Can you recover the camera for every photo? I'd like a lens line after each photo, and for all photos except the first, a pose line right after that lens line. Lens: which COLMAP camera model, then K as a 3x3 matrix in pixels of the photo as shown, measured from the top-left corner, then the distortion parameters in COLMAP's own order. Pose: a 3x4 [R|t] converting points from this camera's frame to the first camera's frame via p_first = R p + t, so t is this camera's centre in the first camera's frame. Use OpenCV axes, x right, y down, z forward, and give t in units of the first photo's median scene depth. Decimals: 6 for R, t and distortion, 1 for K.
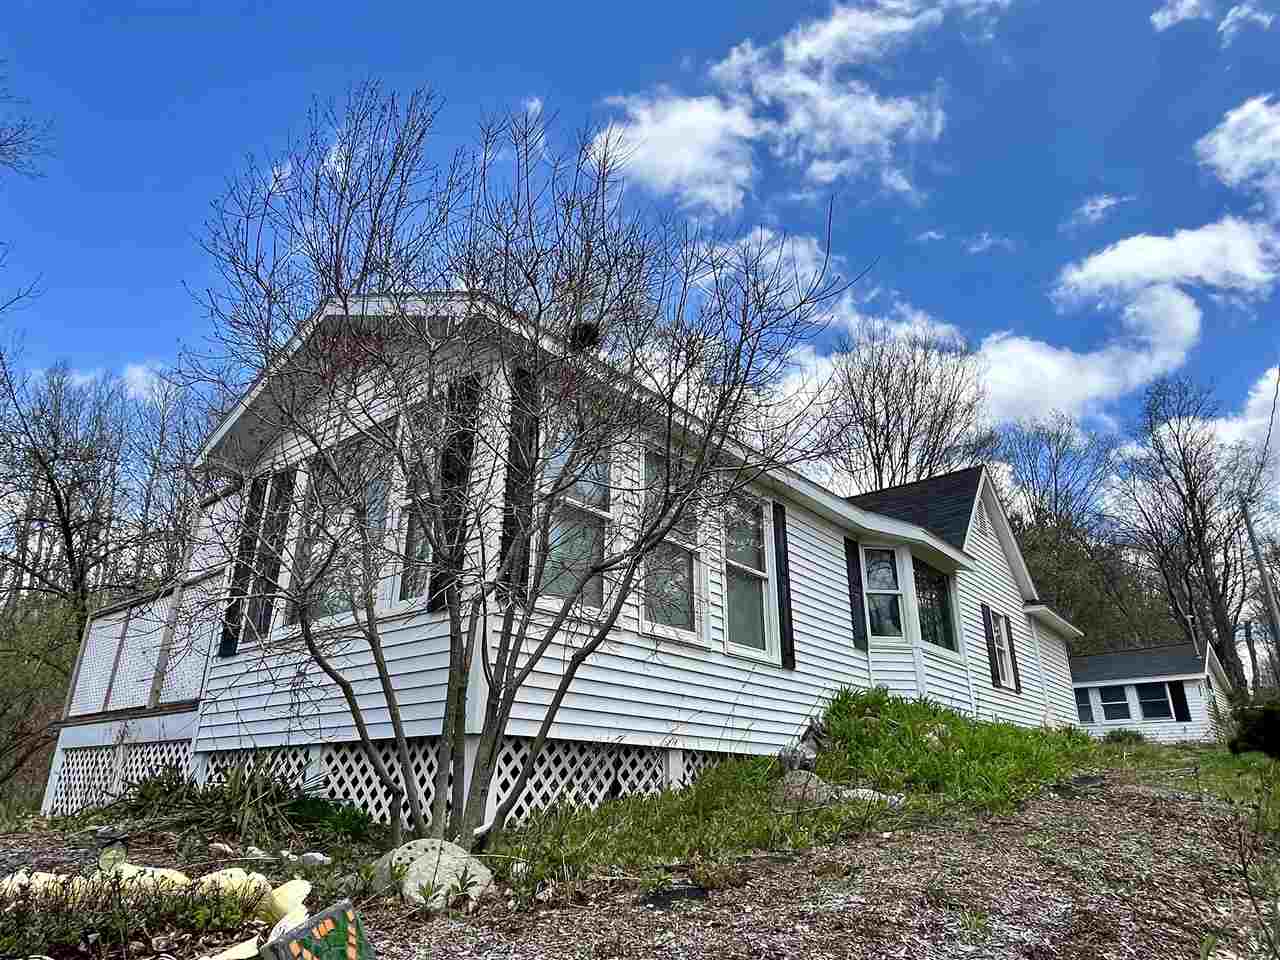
lens RADIAL K [[770.8, 0, 642.1], [0, 770.8, 484.0], [0, 0, 1]] dist [0.005877, -0.000337]
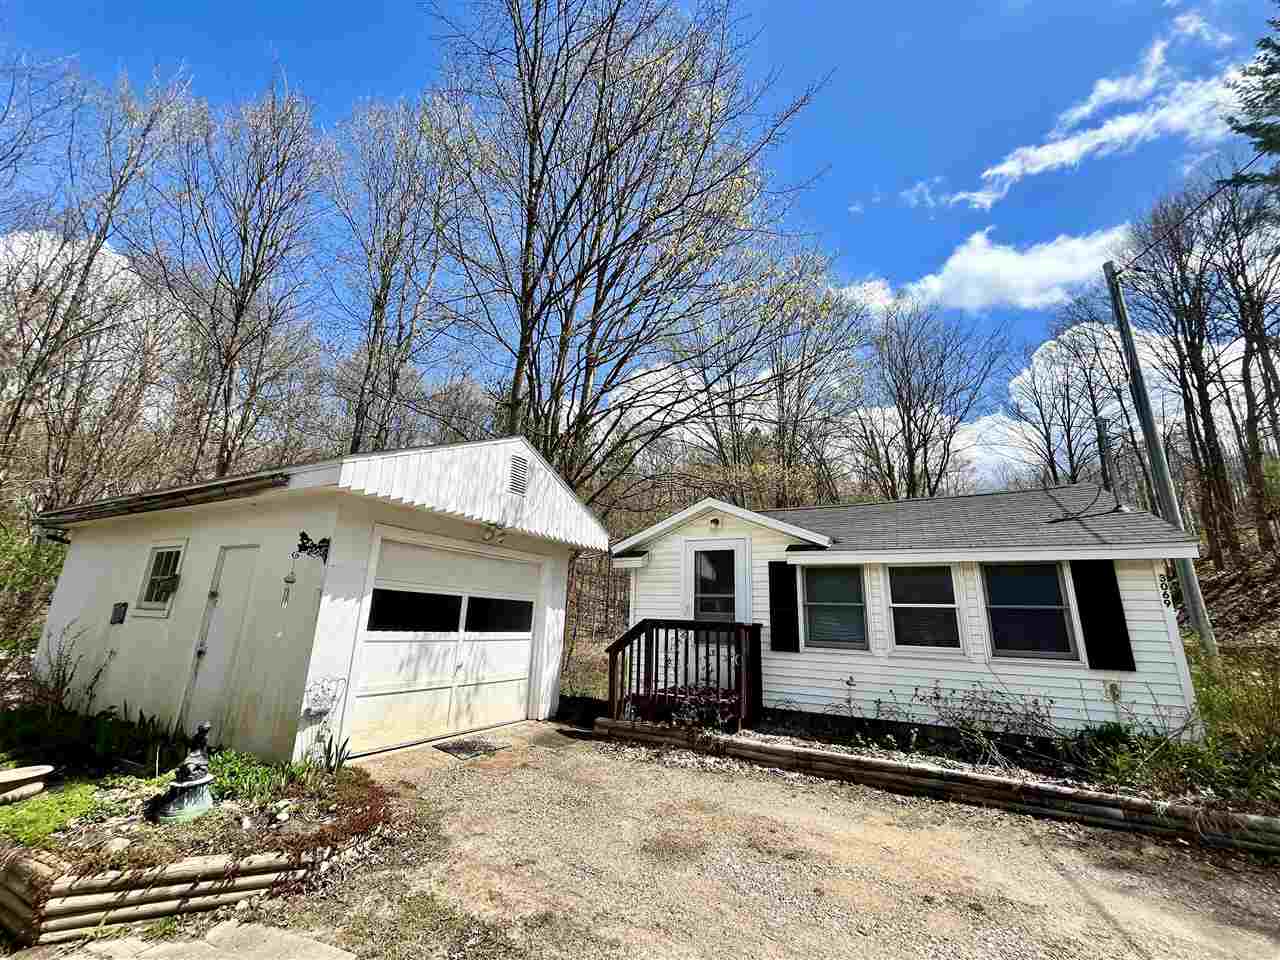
lens RADIAL K [[516.4, 0, 635.0], [0, 516.4, 482.4], [0, 0, 1]] dist [-0.003273, 0.000281]
pose [[0.971217, 0.080167, 0.224301, 1.048212], [-0.105568, 0.988997, 0.103632, 0.542428], [-0.213526, -0.124328, 0.968994, 2.044300]]
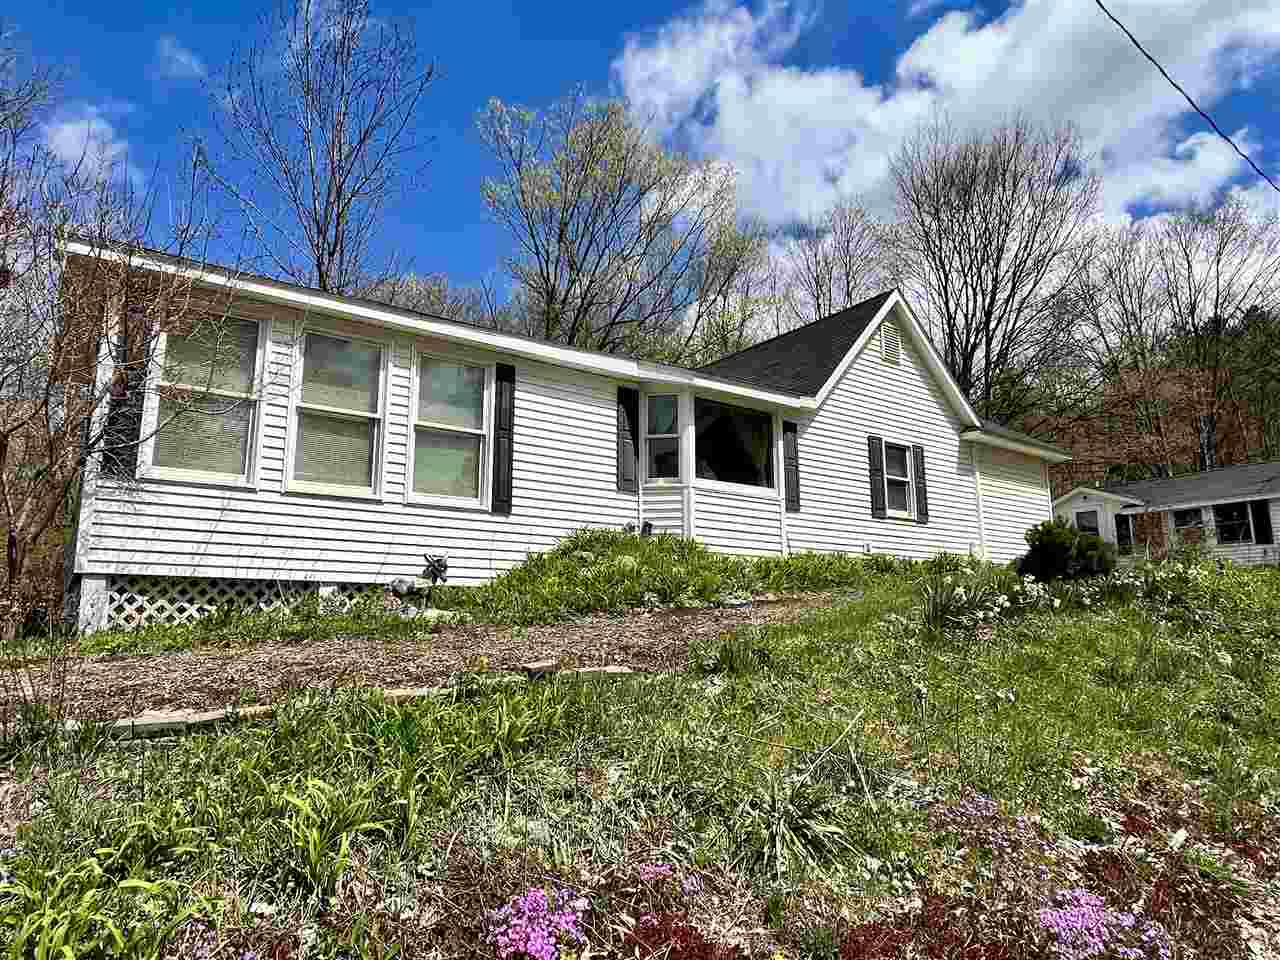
lens RADIAL K [[770.8, 0, 644.8], [0, 770.8, 488.2], [0, 0, 1]] dist [0.005877, -0.000337]
pose [[0.968792, -0.059722, -0.240573, 0.553494], [0.104601, 0.978392, 0.178345, 0.021340], [0.224724, -0.197944, 0.954106, -0.015426]]
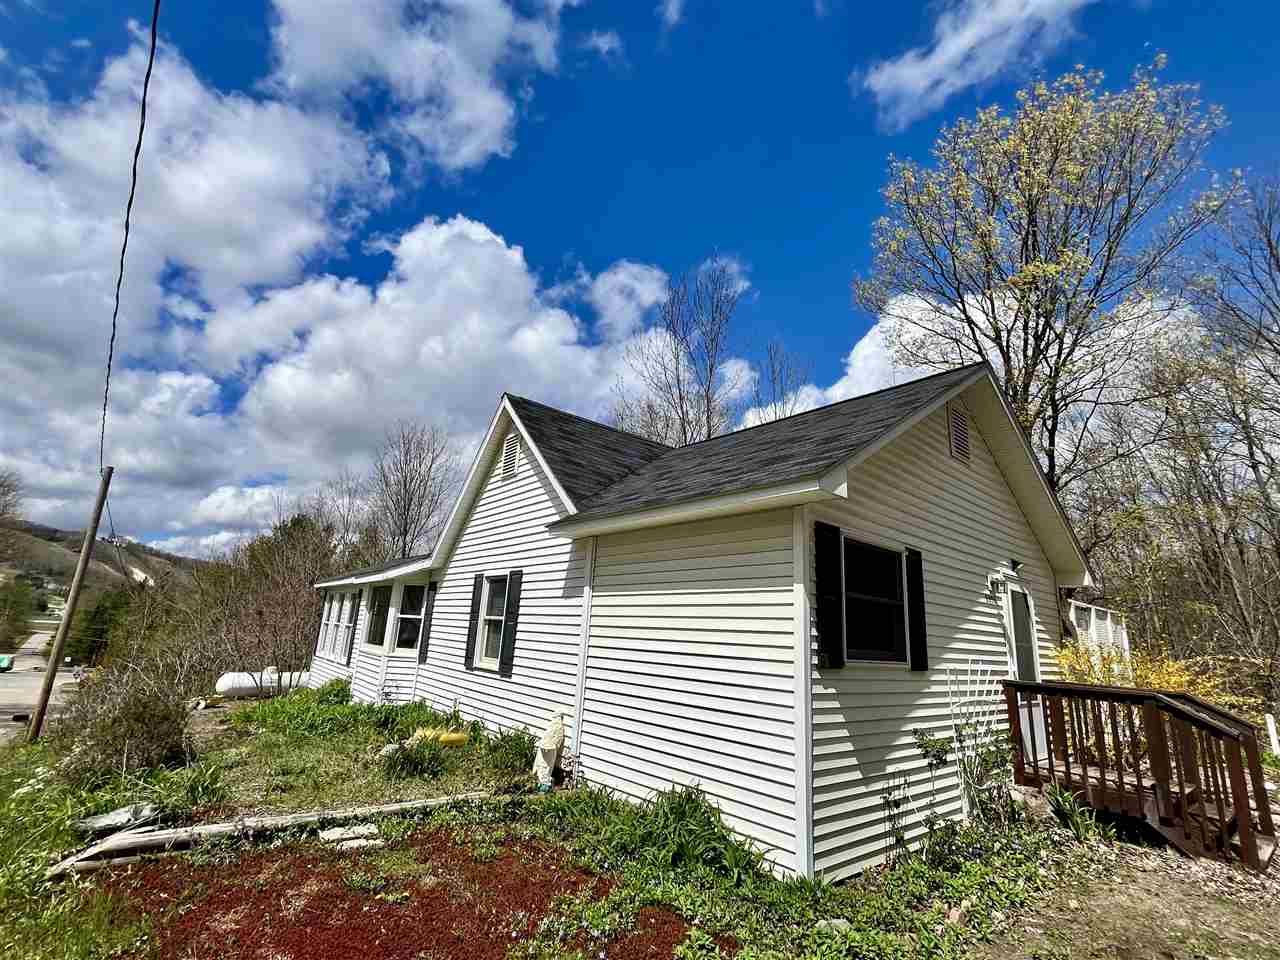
lens RADIAL K [[587.8, 0, 643.0], [0, 587.8, 481.5], [0, 0, 1]] dist [-0.001256, -0.000584]
pose [[-0.184169, -0.272355, -0.944407, 1.517824], [0.296048, 0.900851, -0.317526, 0.465349], [0.937250, -0.338068, -0.085279, 1.788764]]
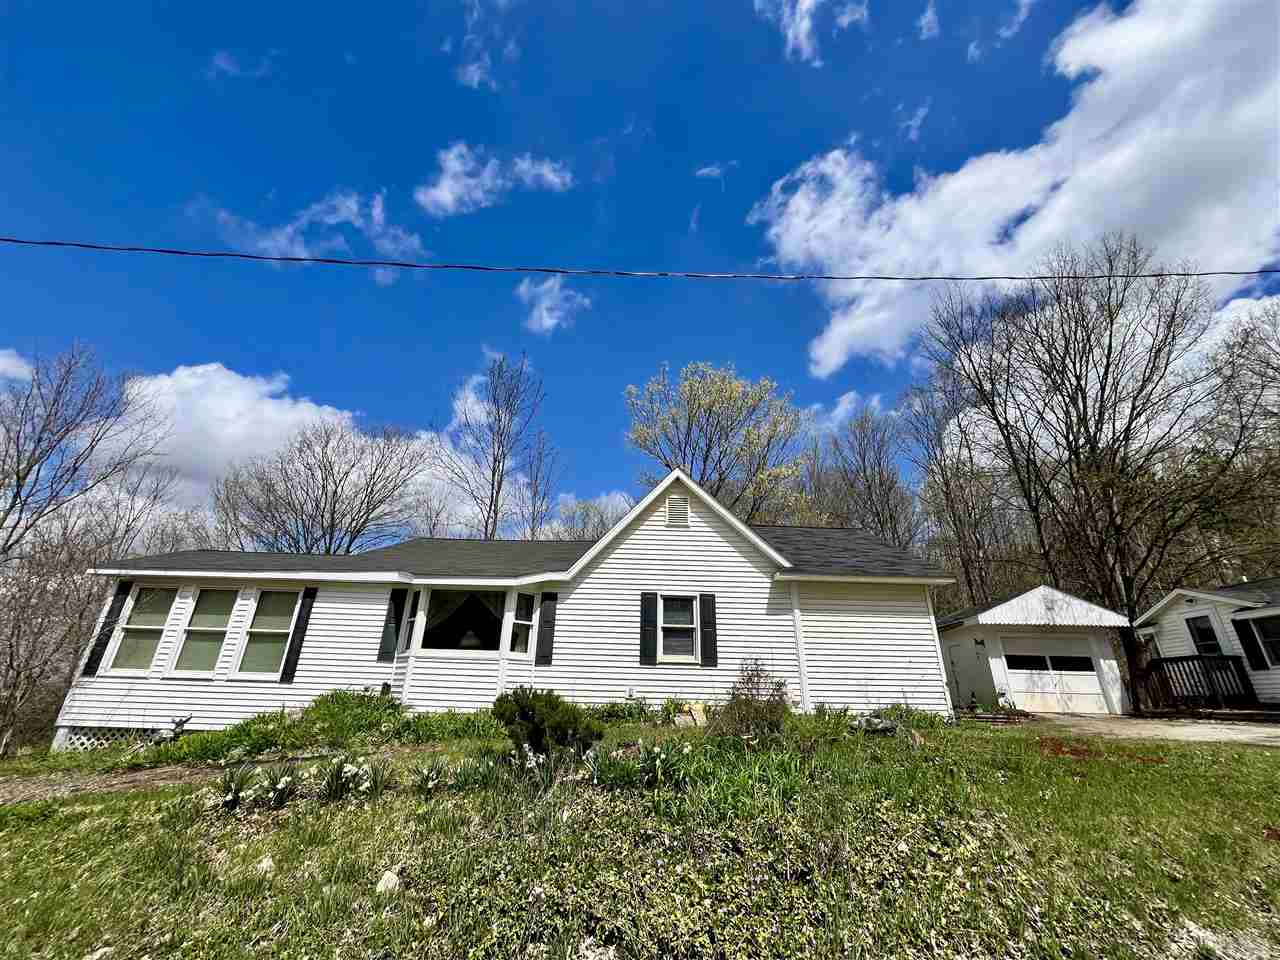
lens RADIAL K [[516.4, 0, 640.6], [0, 516.4, 480.1], [0, 0, 1]] dist [-0.003273, 0.000281]
pose [[0.663826, -0.300457, -0.684880, 1.448189], [0.258988, 0.951444, -0.166373, 0.170271], [0.701613, -0.066933, 0.709408, 0.624199]]
